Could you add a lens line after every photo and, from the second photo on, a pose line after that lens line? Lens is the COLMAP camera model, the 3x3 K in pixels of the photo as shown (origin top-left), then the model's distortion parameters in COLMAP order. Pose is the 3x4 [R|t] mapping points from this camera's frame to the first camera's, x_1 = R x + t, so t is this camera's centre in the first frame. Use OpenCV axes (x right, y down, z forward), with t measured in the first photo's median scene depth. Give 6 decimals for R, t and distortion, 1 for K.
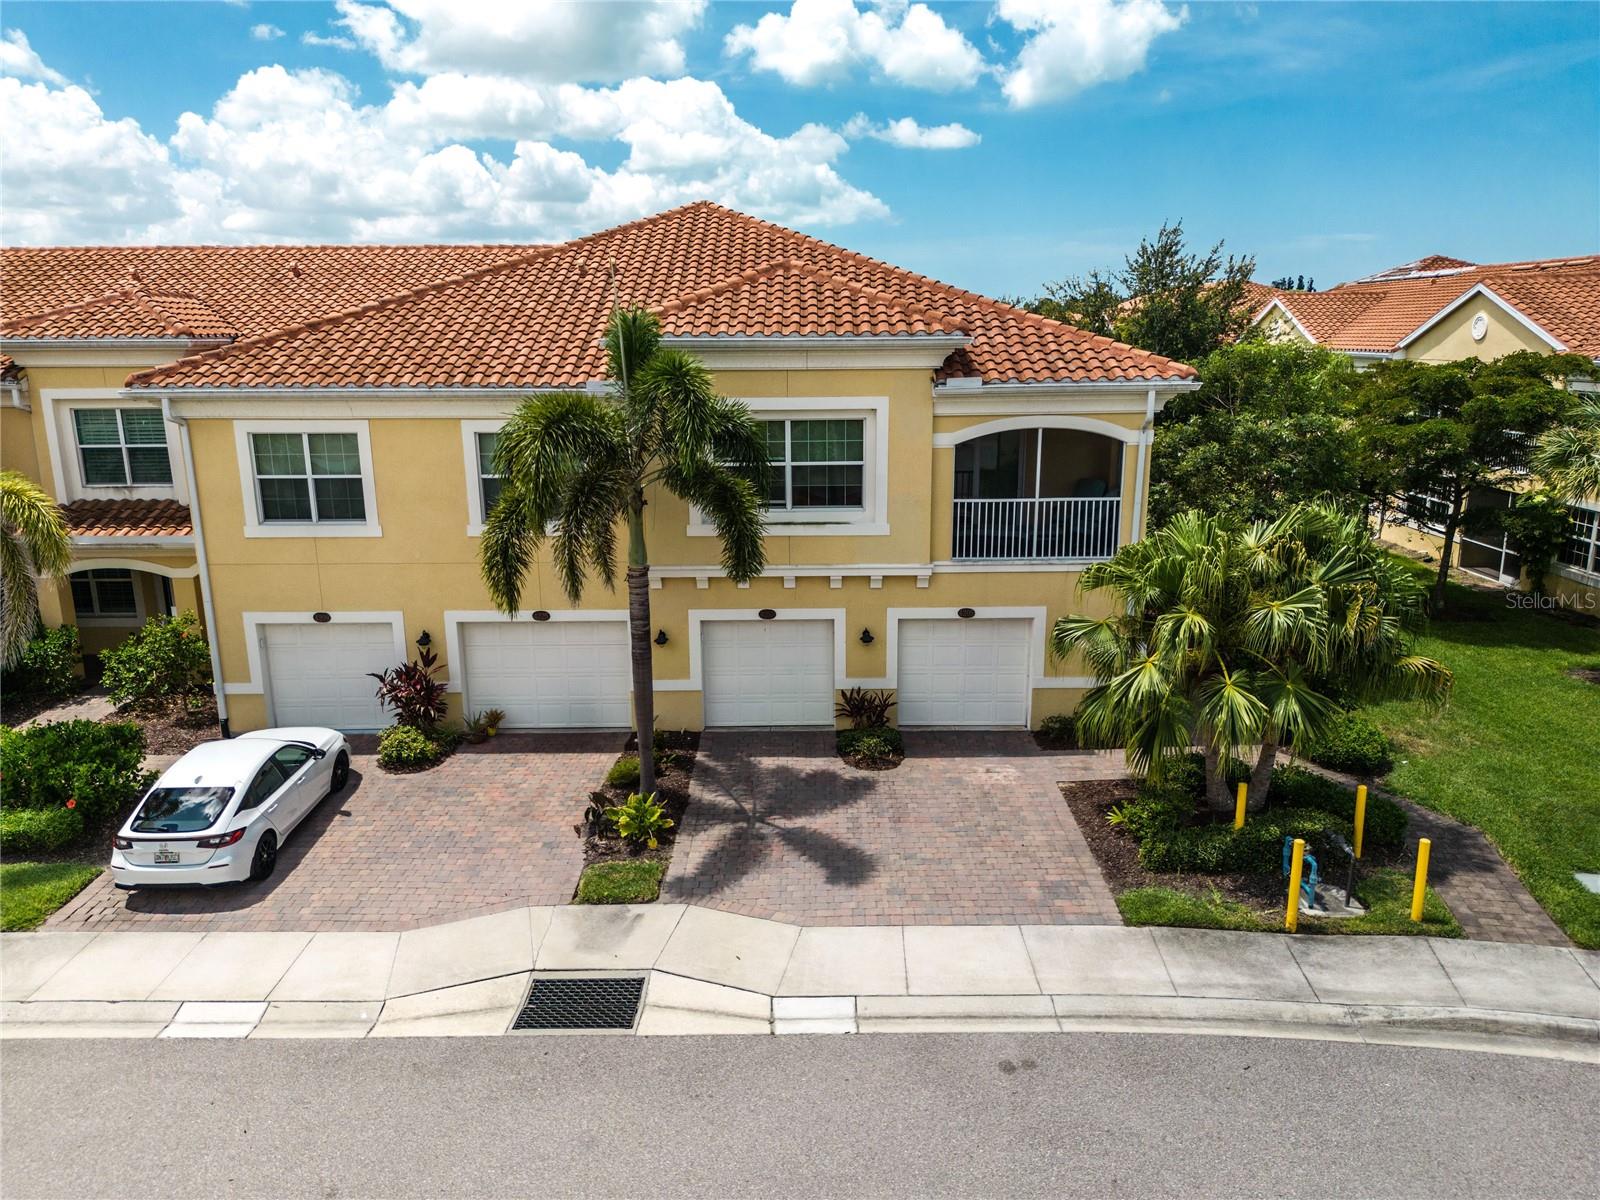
lens RADIAL K [[1117.0, 0, 798.2], [0, 1117.0, 604.2], [0, 0, 1]] dist [0.067706, -0.062046]
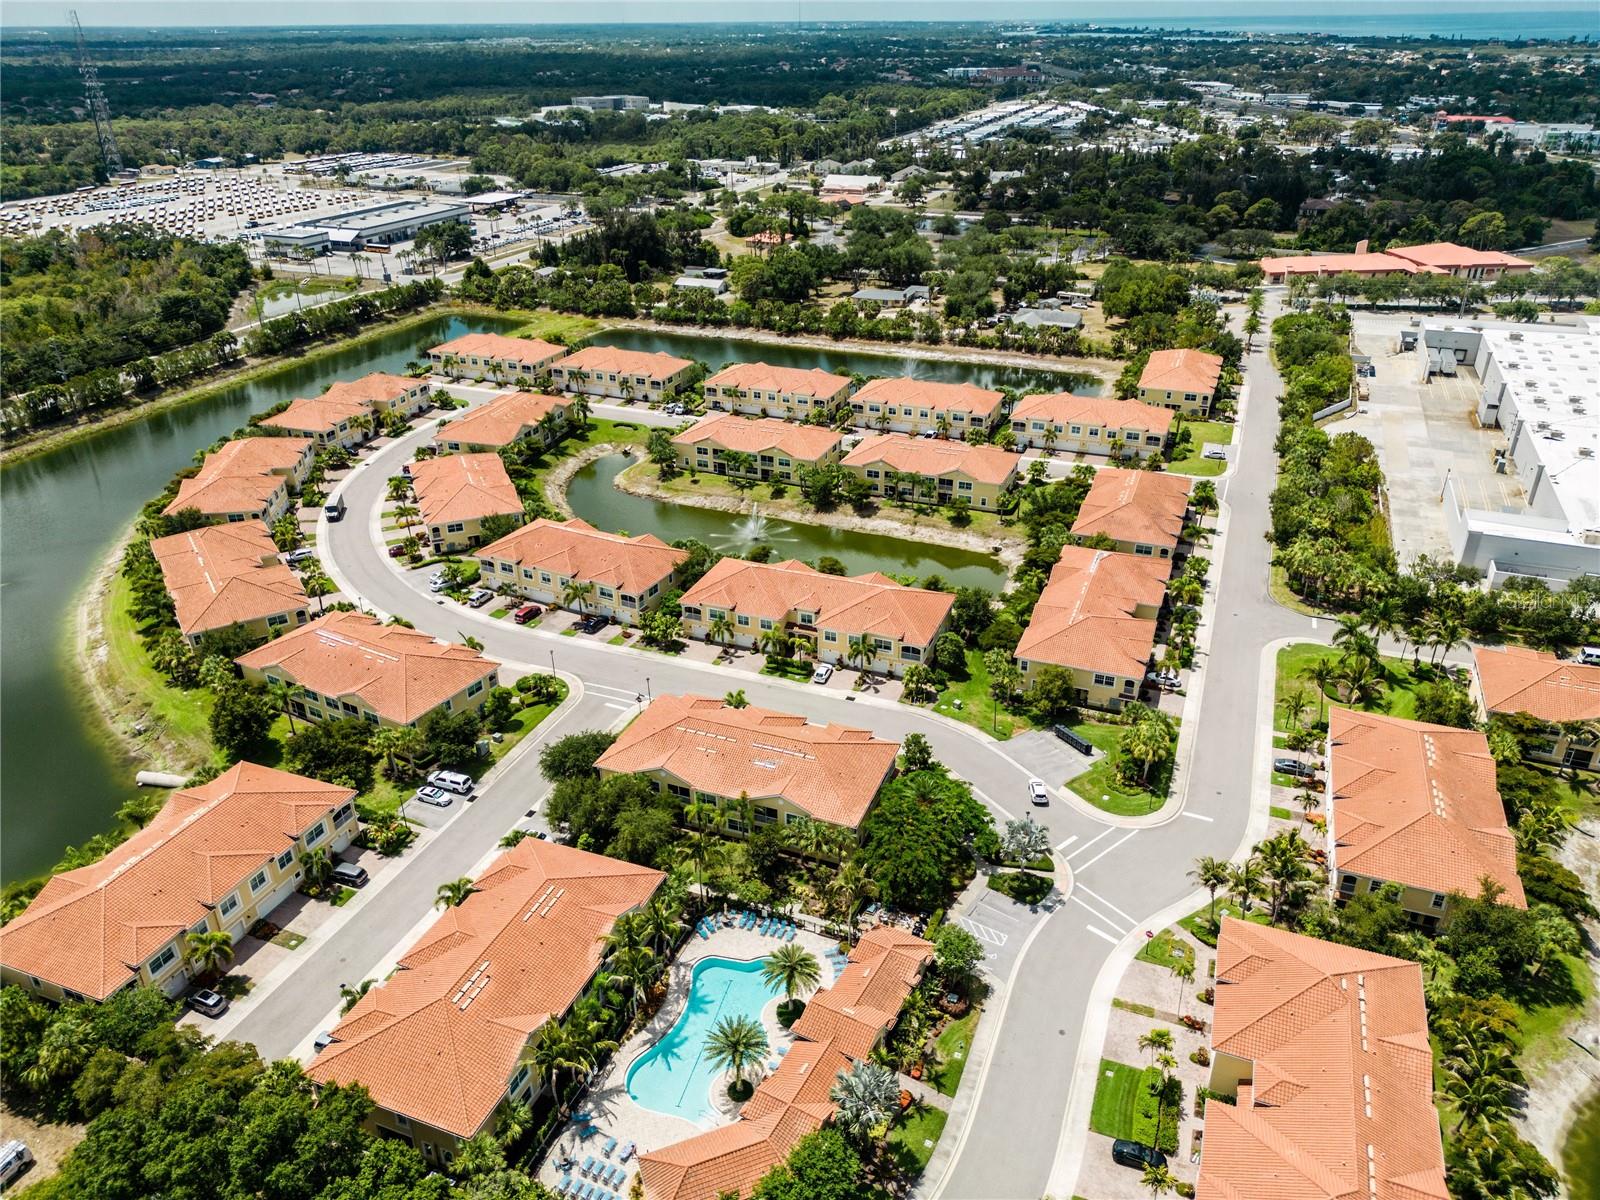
lens RADIAL K [[1117.0, 0, 798.2], [0, 1117.0, 604.2], [0, 0, 1]] dist [0.067706, -0.062046]
pose [[0.933517, 0.165674, -0.317958, 2.380510], [-0.085206, 0.963942, 0.252104, -2.927913], [0.348260, -0.208251, 0.913973, -8.090741]]
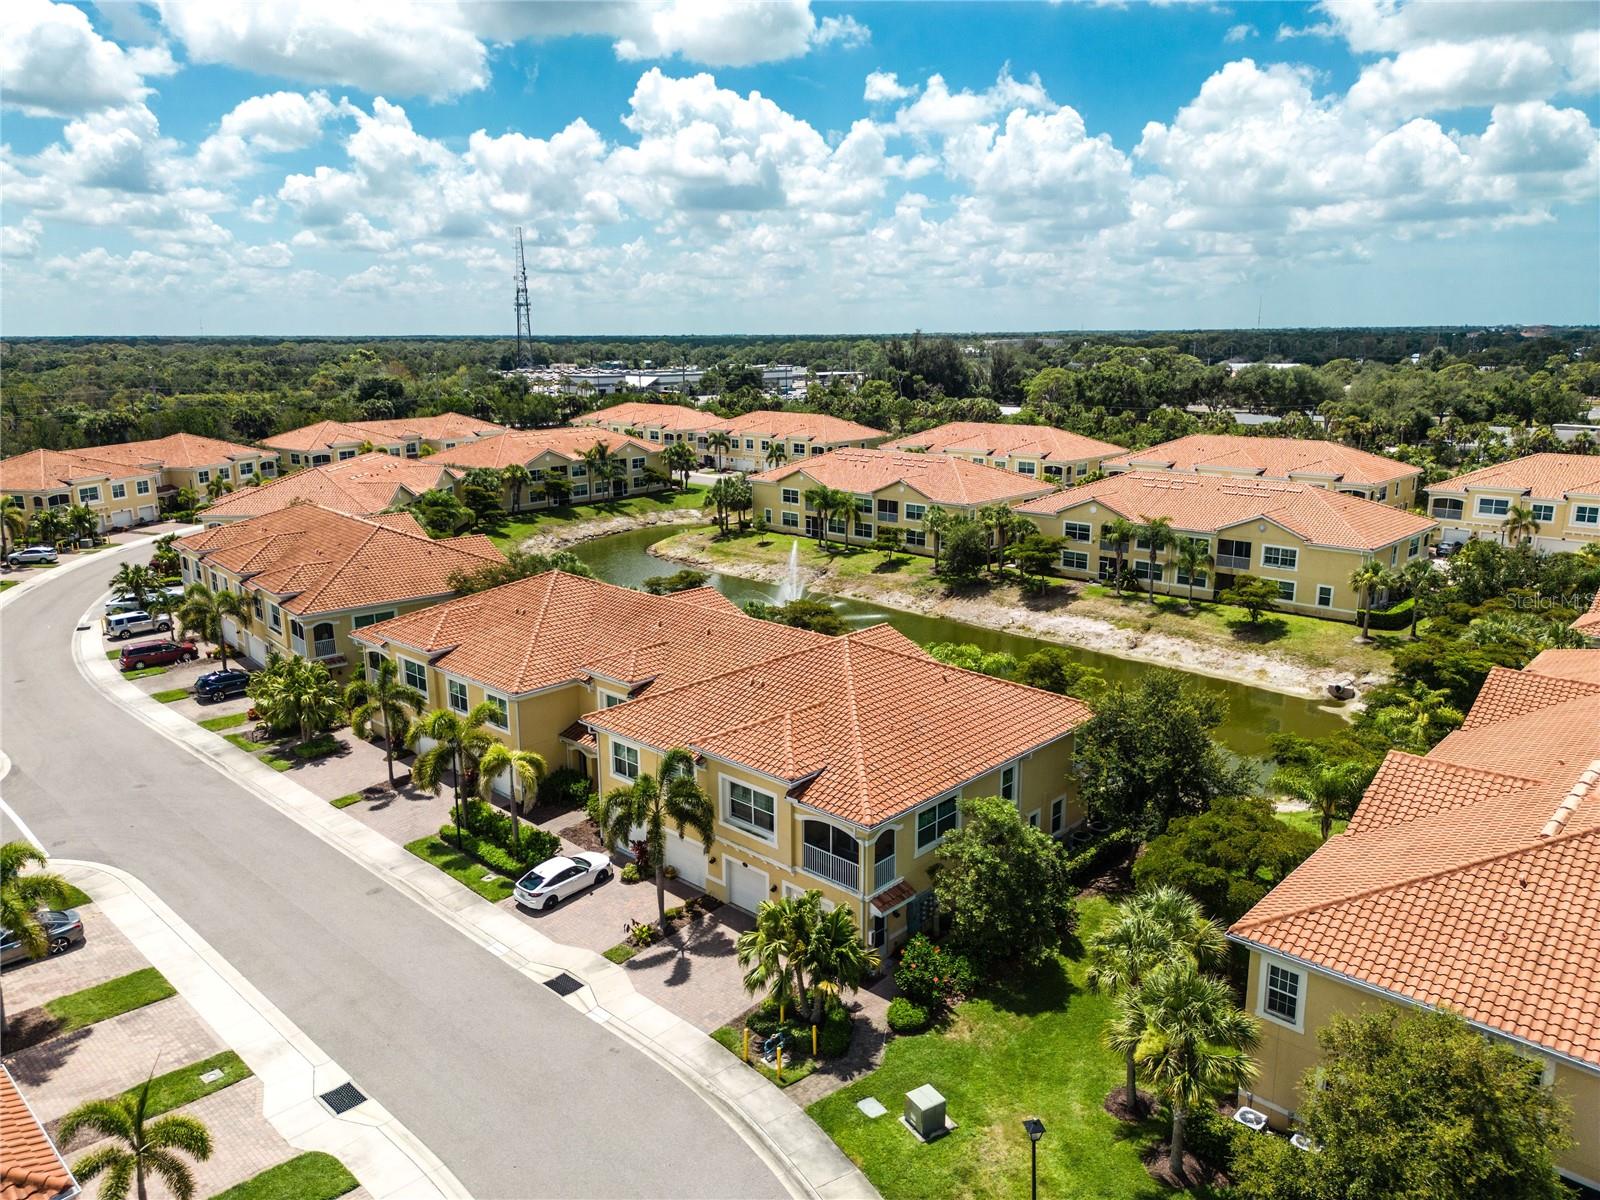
lens RADIAL K [[1117.0, 0, 798.2], [0, 1117.0, 604.2], [0, 0, 1]] dist [0.067706, -0.062046]
pose [[0.733478, 0.159643, -0.660699, 1.812929], [-0.156707, 0.985558, 0.064169, -0.833500], [0.661402, 0.056469, 0.747903, -0.844312]]
